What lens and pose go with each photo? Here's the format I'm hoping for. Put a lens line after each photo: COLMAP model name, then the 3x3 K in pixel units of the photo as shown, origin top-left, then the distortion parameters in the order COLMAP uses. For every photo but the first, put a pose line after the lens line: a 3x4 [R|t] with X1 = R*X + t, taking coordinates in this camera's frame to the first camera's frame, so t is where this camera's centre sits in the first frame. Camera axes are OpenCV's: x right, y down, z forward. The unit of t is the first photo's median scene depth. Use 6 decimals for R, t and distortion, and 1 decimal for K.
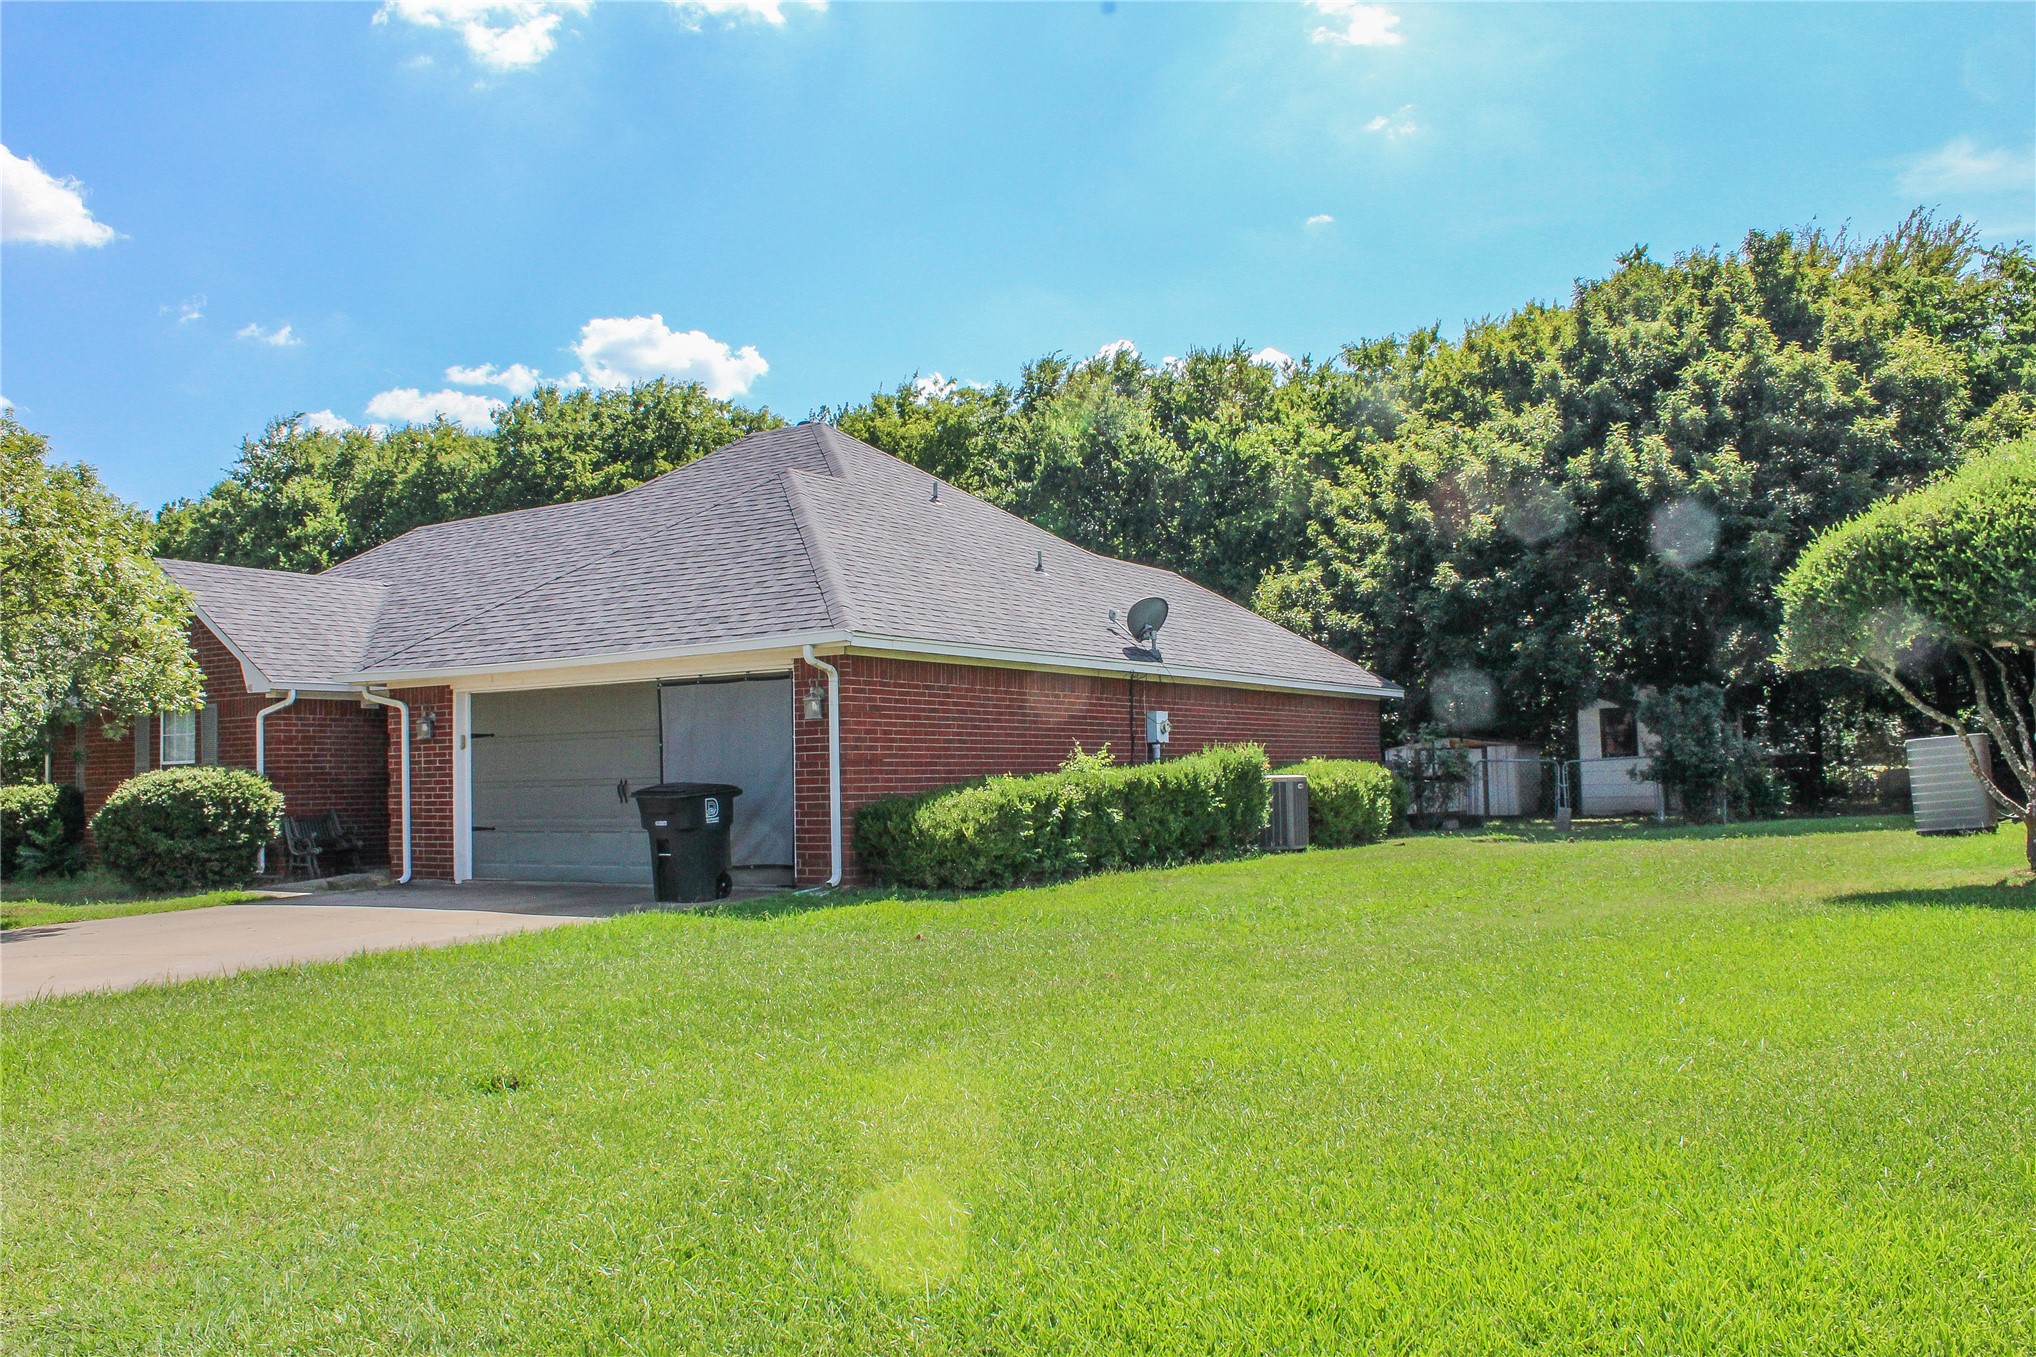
lens RADIAL K [[1716.7, 0, 1029.3], [0, 1716.7, 713.7], [0, 0, 1]] dist [-0.159262, 0.125556]
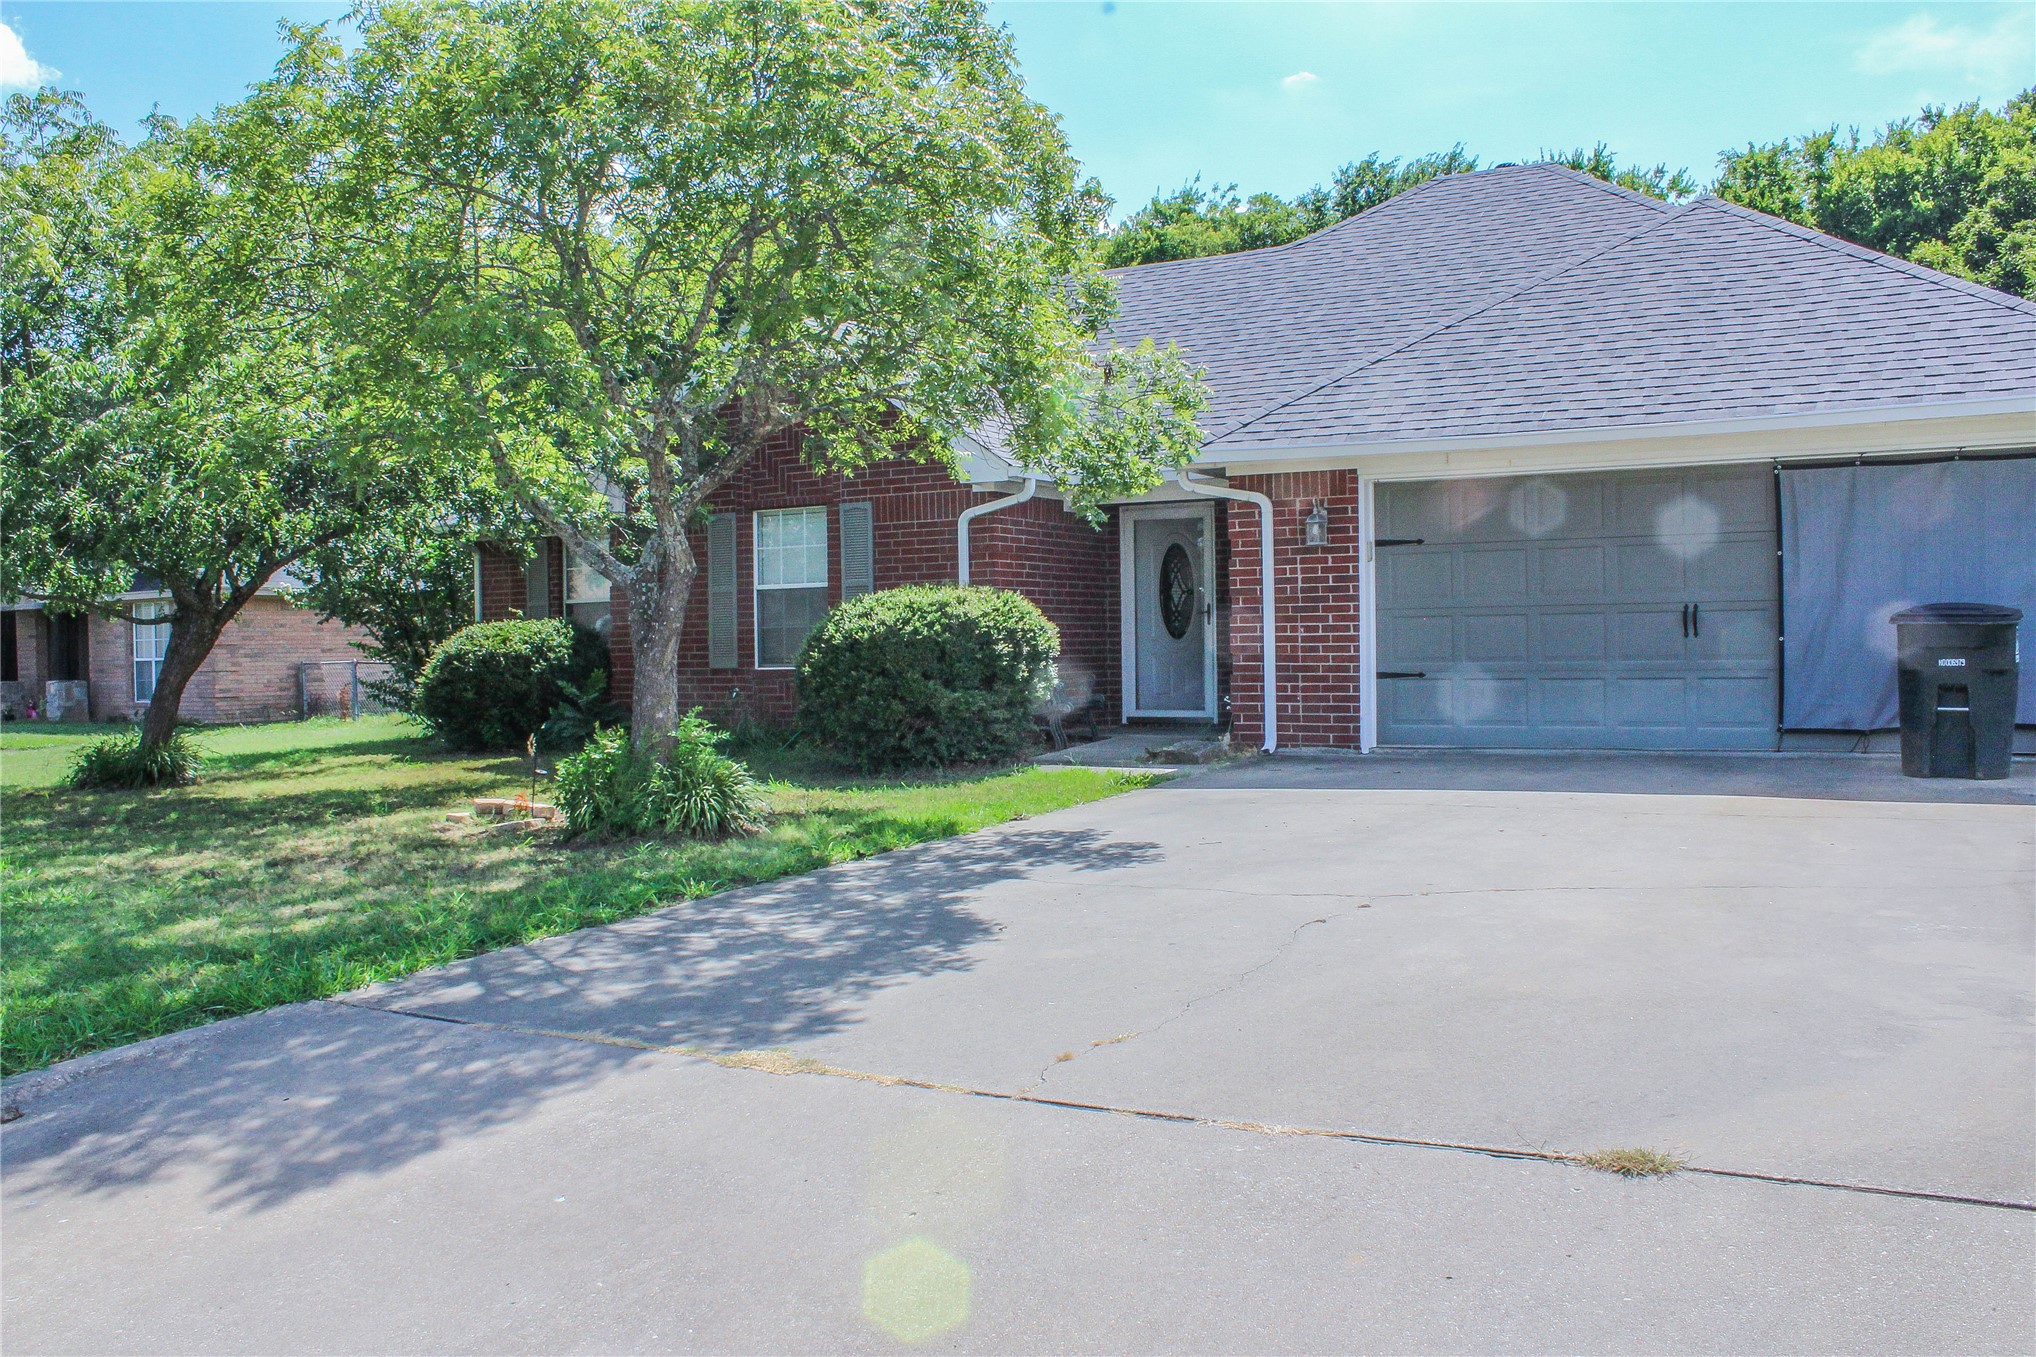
lens RADIAL K [[1716.7, 0, 1016.0], [0, 1716.7, 692.4], [0, 0, 1]] dist [-0.159262, 0.125556]
pose [[0.999650, 0.005911, 0.025781, -0.384507], [-0.007581, 0.997848, 0.065132, 0.023316], [-0.025341, -0.065305, 0.997544, 0.228400]]
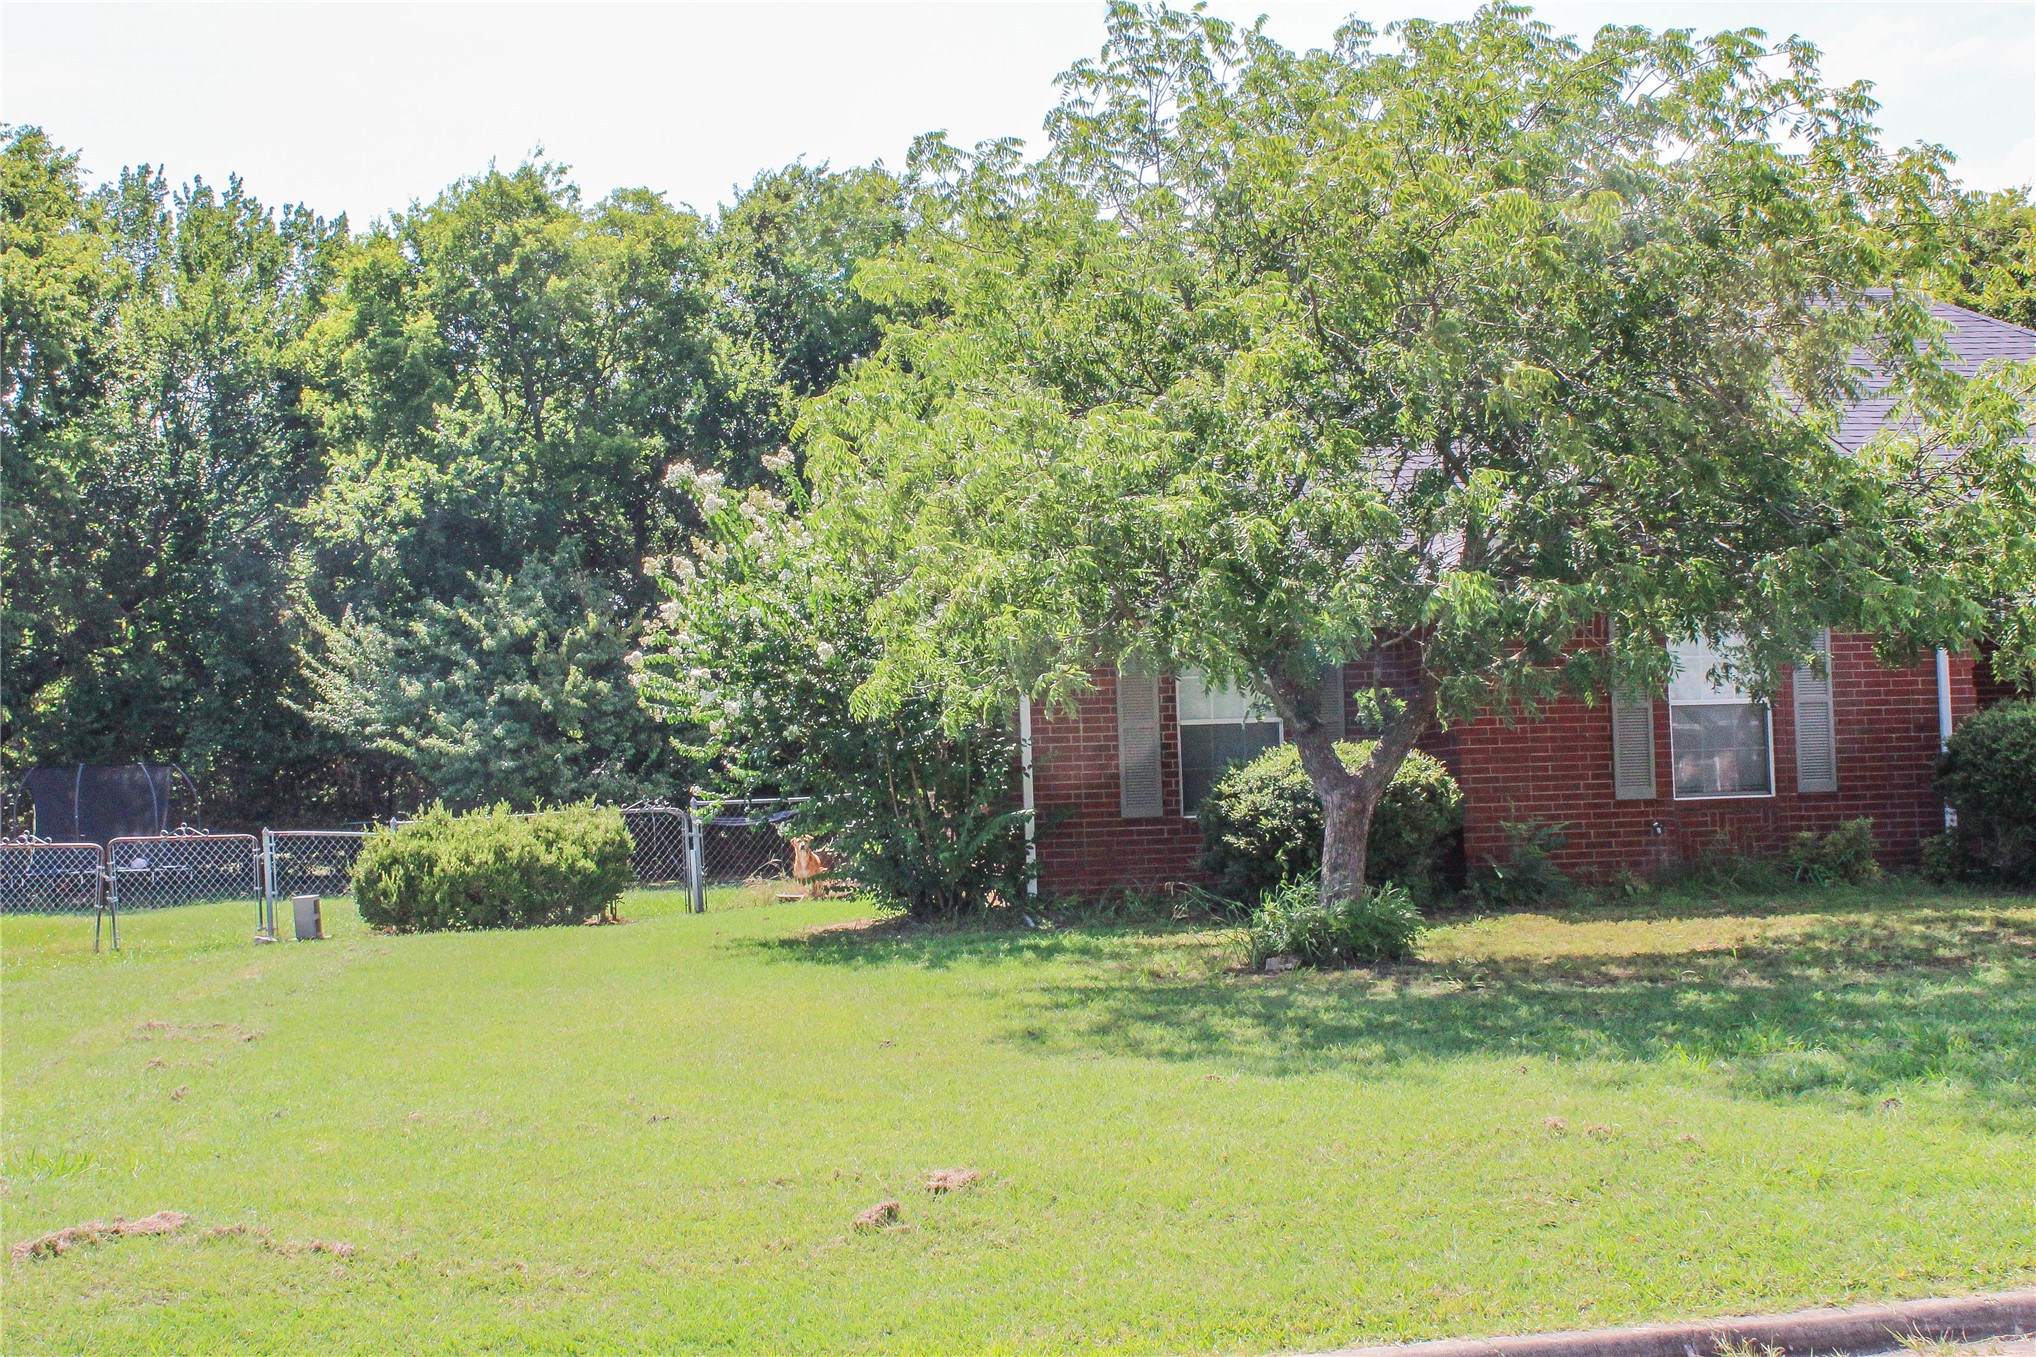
lens RADIAL K [[2687.3, 0, 1017.1], [0, 2687.3, 683.9], [0, 0, 1]] dist [-0.030435, 0.000000]
pose [[0.735626, 0.029746, 0.676735, -1.216290], [-0.007489, 0.999331, -0.035784, 0.053323], [-0.677347, 0.021256, 0.735357, 0.394733]]
